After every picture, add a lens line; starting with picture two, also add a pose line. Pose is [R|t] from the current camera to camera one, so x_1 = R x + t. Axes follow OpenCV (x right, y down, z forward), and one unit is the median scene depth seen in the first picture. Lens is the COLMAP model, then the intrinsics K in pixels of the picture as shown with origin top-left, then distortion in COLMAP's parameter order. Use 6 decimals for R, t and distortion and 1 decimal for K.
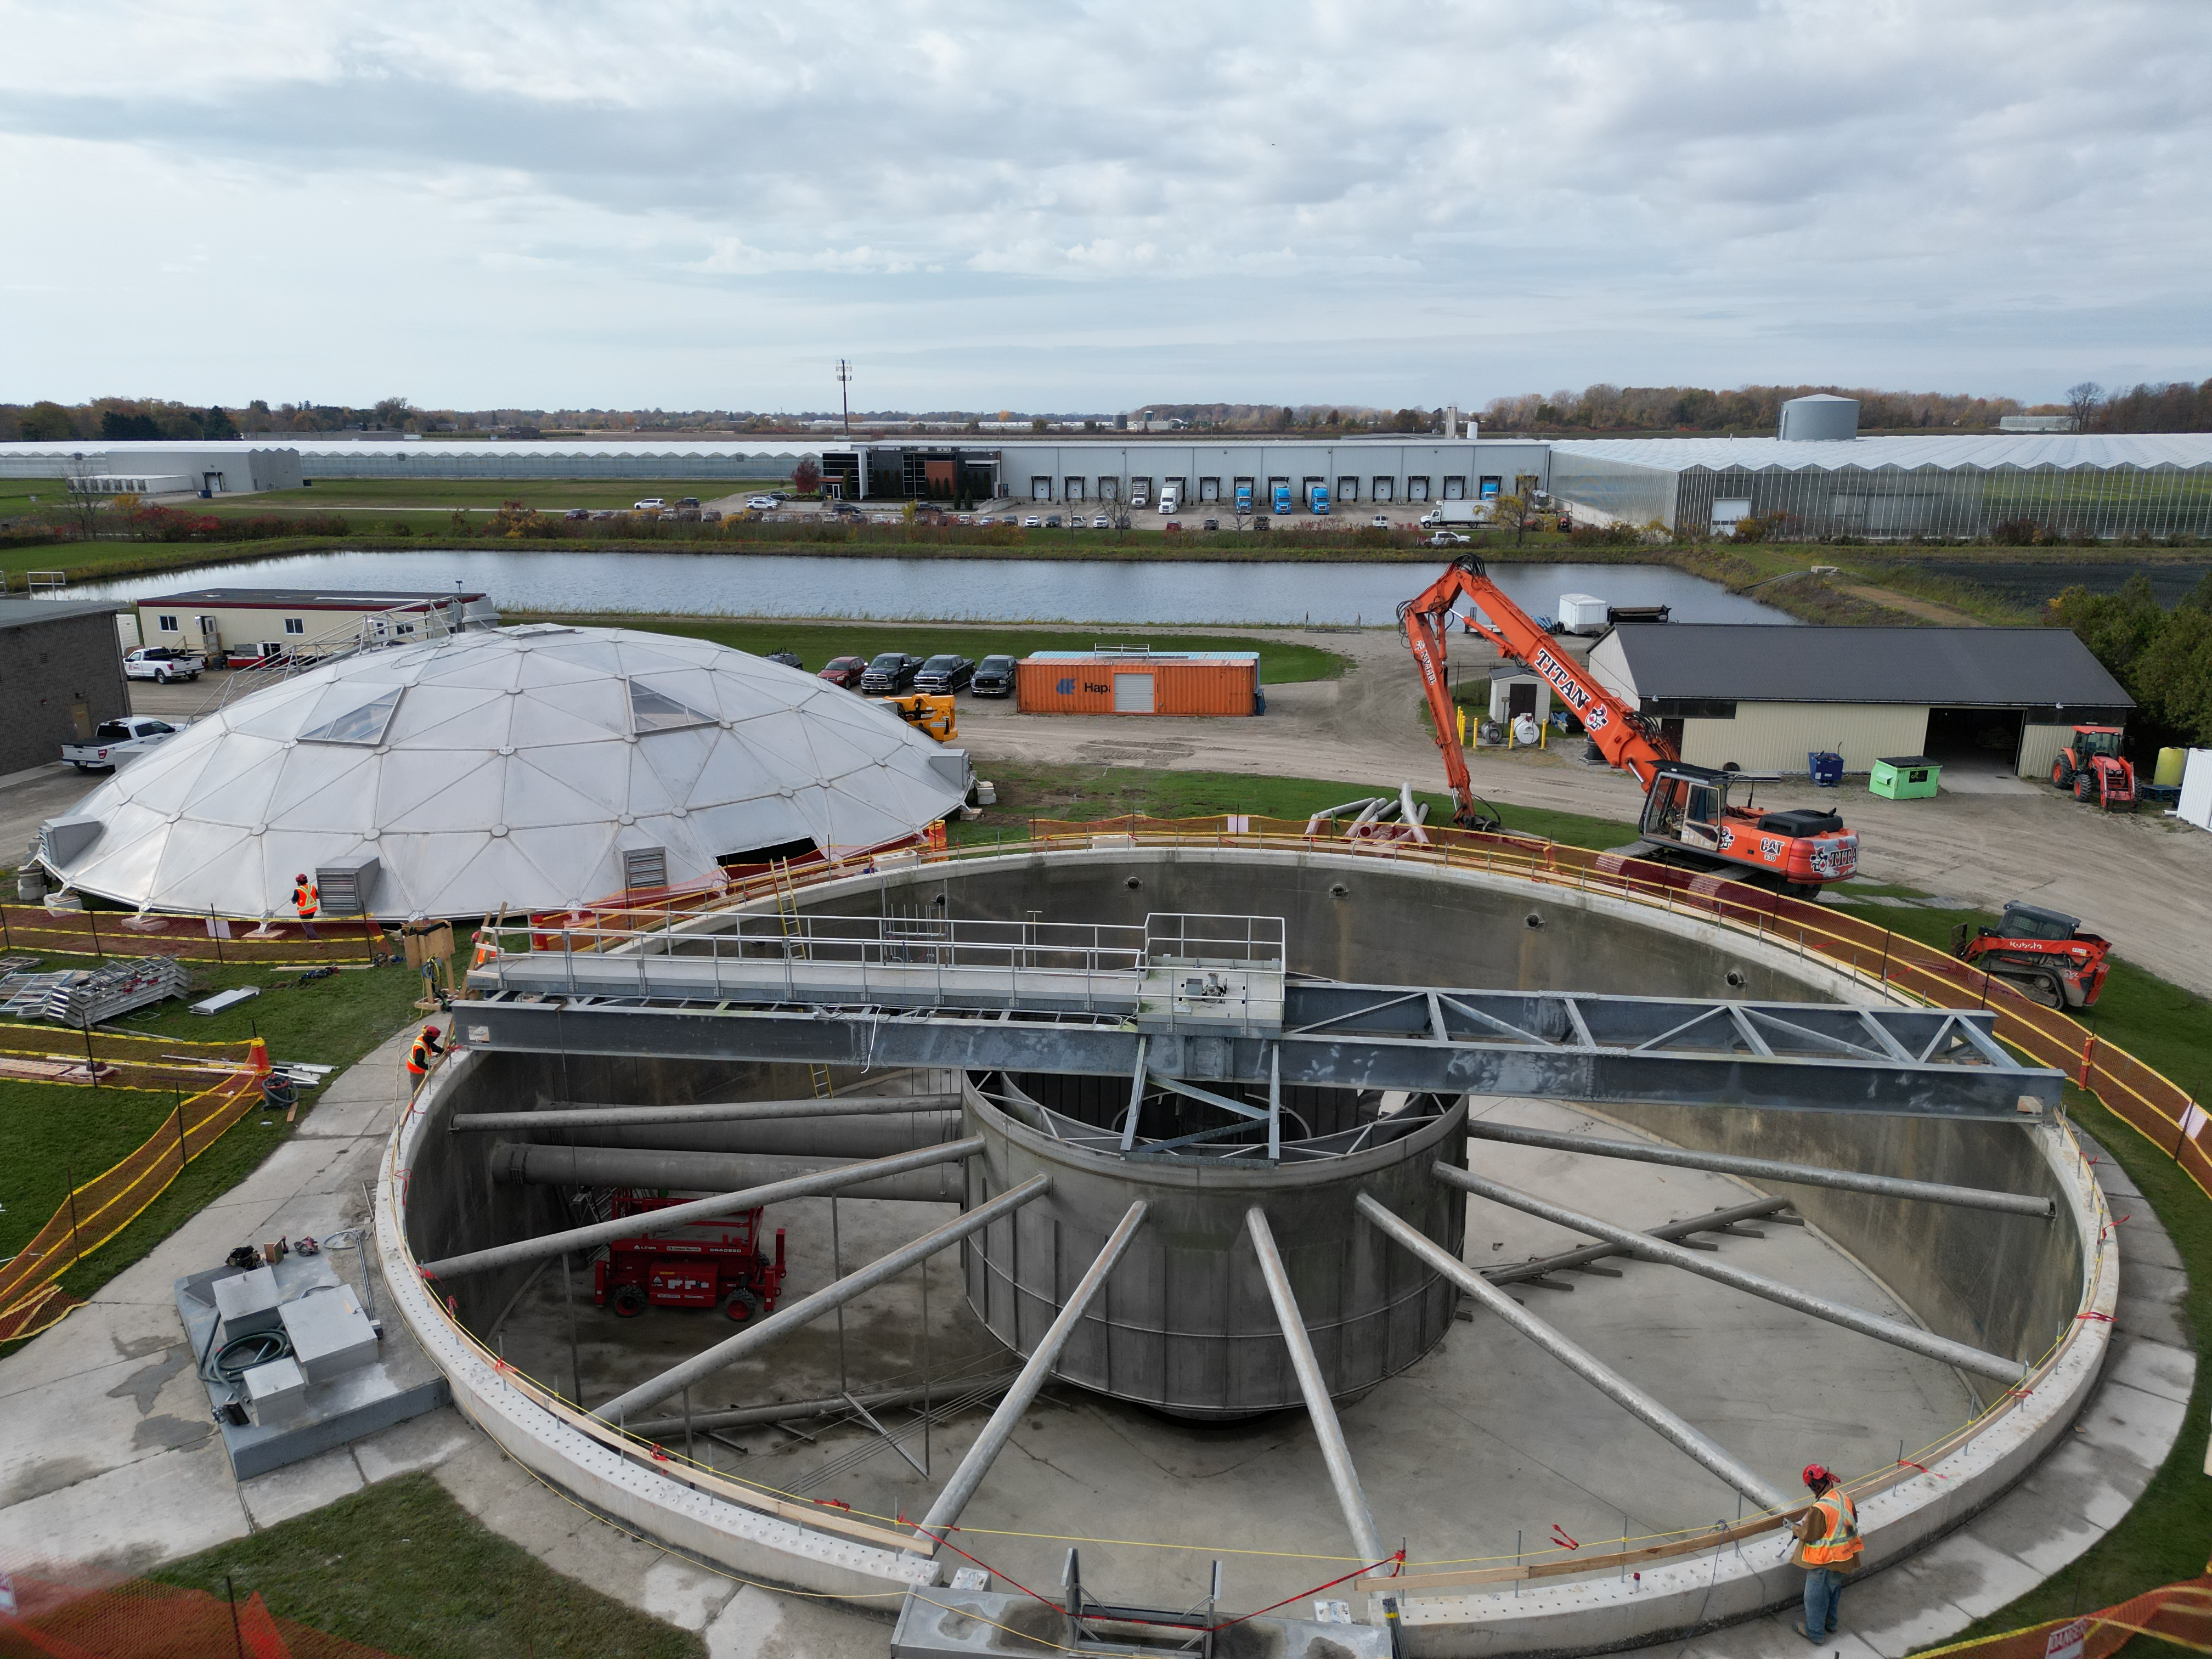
lens RADIAL K [[1530.1, 0, 1106.0], [0, 1530.1, 829.5], [0, 0, 1]] dist [0.065851, -0.061149]
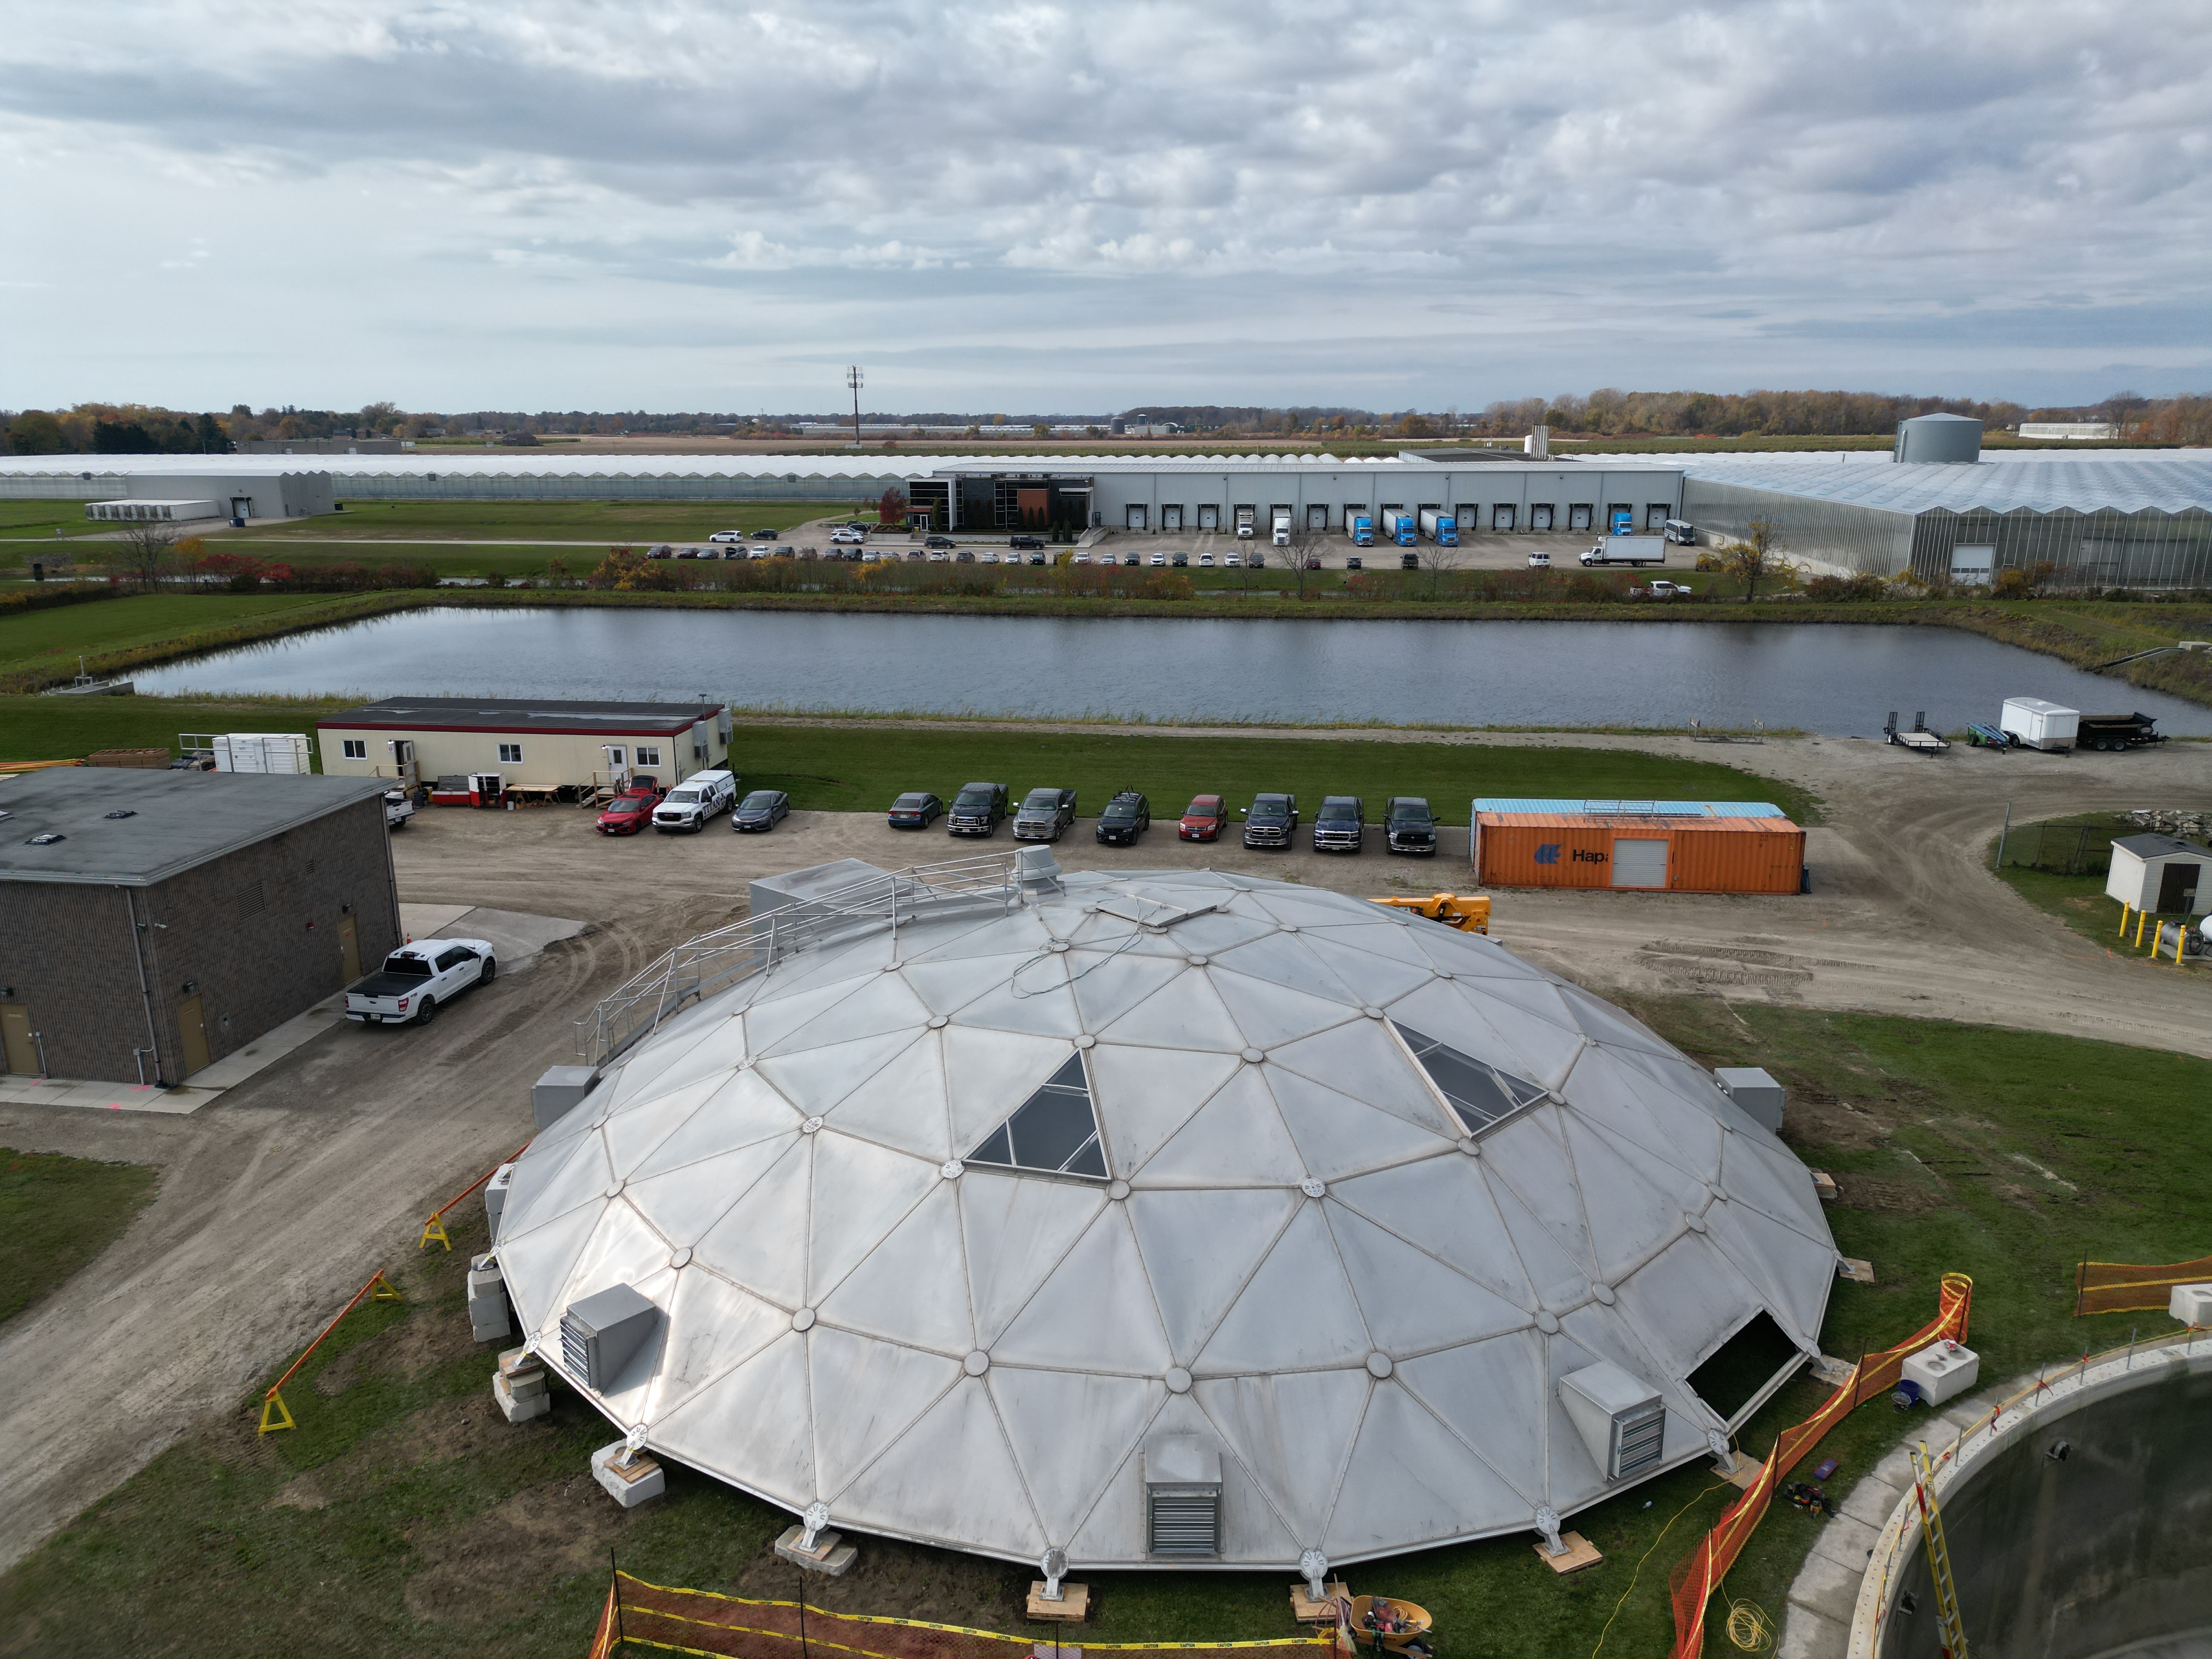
lens RADIAL K [[1530.1, 0, 1106.0], [0, 1530.1, 829.5], [0, 0, 1]] dist [0.065851, -0.061149]
pose [[0.999895, -0.003928, 0.013940, -0.310585], [0.003931, 0.999992, -0.000170, -0.126458], [-0.013939, 0.000225, 0.999903, 0.250811]]
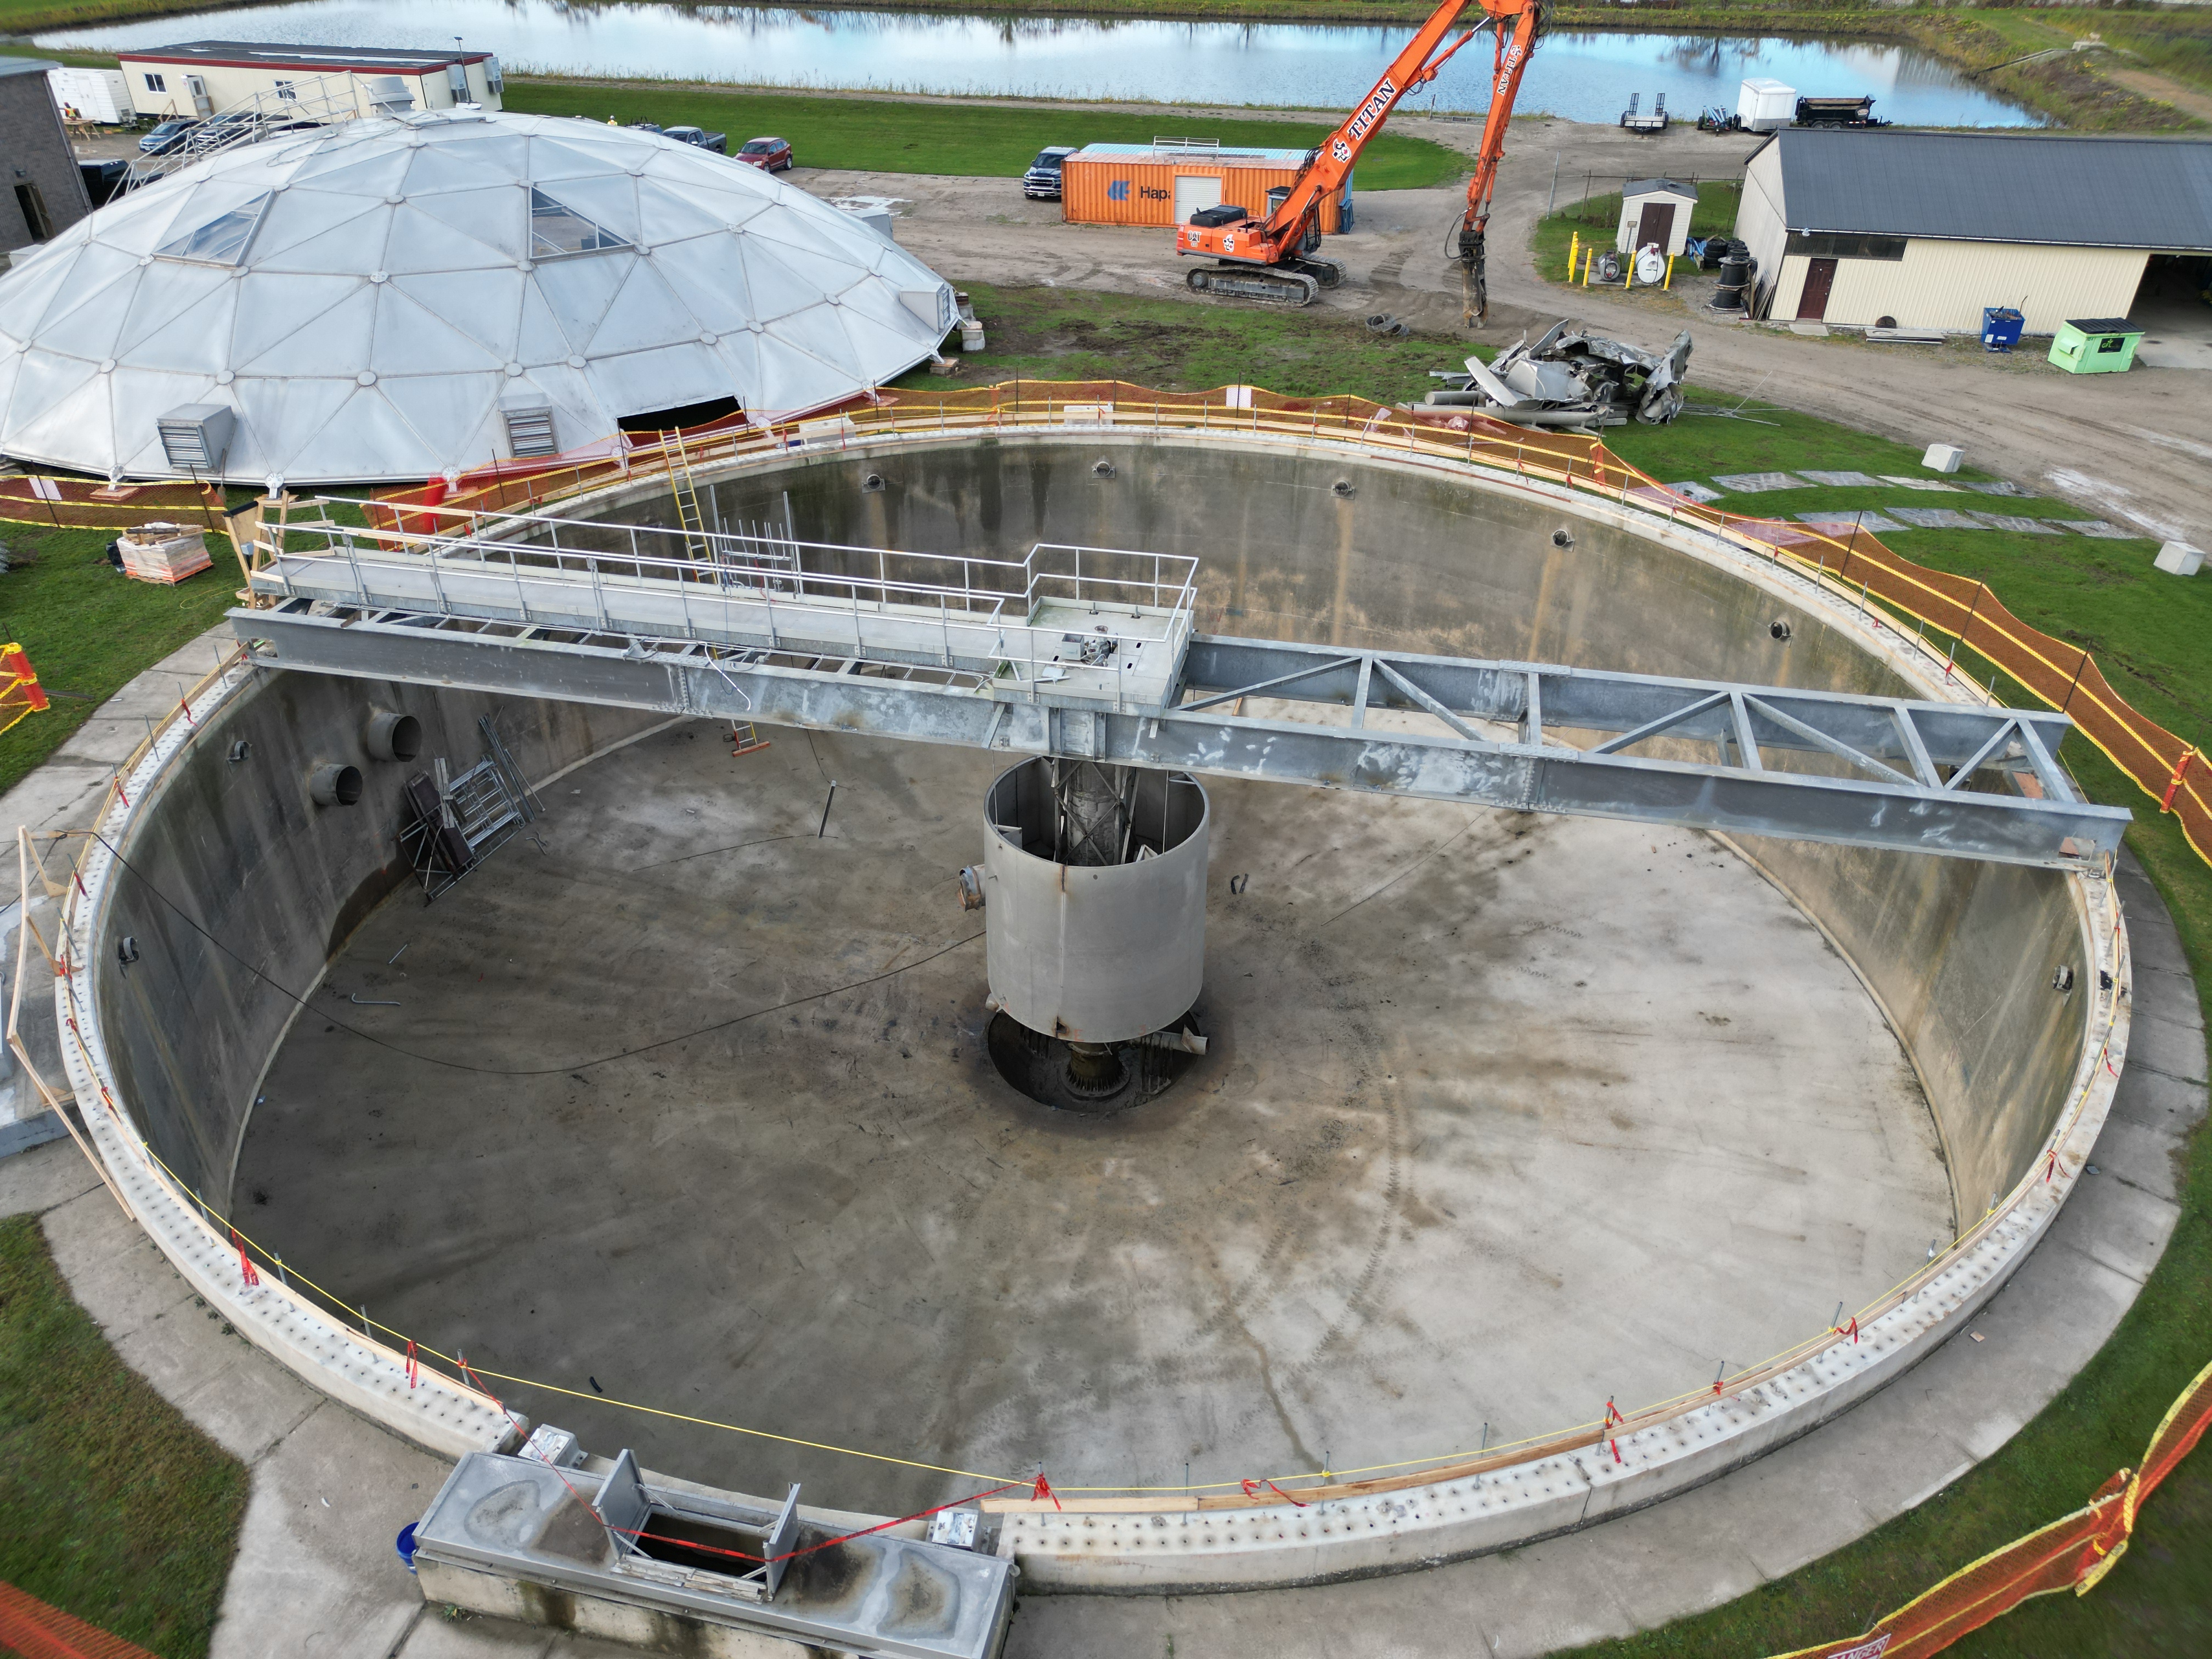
lens RADIAL K [[1530.1, 0, 1106.0], [0, 1530.1, 829.5], [0, 0, 1]] dist [0.065851, -0.061149]
pose [[0.995313, 0.058669, -0.076878, 0.064189], [-0.032028, 0.950071, 0.310385, -0.026265], [0.091250, -0.306468, 0.947497, 0.080753]]
